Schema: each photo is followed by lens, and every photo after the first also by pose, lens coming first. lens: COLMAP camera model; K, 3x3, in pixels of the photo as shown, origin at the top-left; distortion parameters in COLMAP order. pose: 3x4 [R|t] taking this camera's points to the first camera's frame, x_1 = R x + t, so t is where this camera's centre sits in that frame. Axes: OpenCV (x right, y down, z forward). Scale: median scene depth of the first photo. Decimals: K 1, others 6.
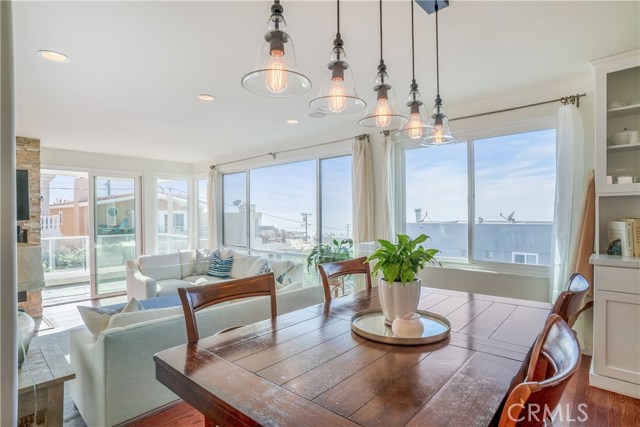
lens RADIAL K [[335.6, 0, 319.9], [0, 335.6, 214.9], [0, 0, 1]] dist [-0.055660, 0.024540]
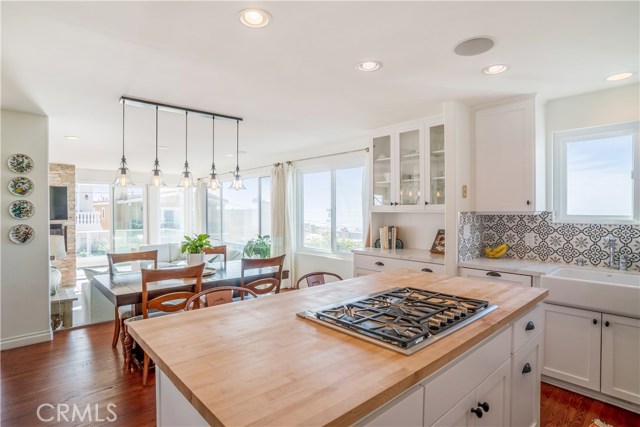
lens RADIAL K [[335.6, 0, 316.8], [0, 335.6, 216.5], [0, 0, 1]] dist [-0.055660, 0.024540]
pose [[0.994134, 0.008700, -0.107801, 0.449698], [-0.006721, 0.999803, 0.018702, -0.037472], [0.107943, -0.017868, 0.993997, -0.412079]]
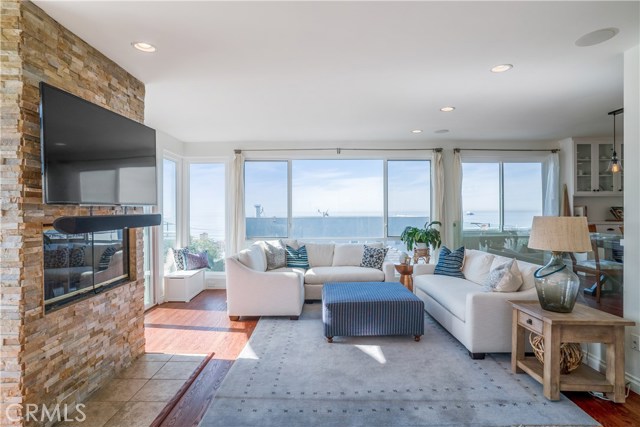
lens RADIAL K [[335.6, 0, 323.7], [0, 335.6, 211.0], [0, 0, 1]] dist [-0.055660, 0.024540]
pose [[0.728859, 0.002851, 0.684658, -1.213783], [0.003014, 0.999968, -0.007372, 0.038173], [-0.684657, 0.007437, 0.728827, 0.302826]]
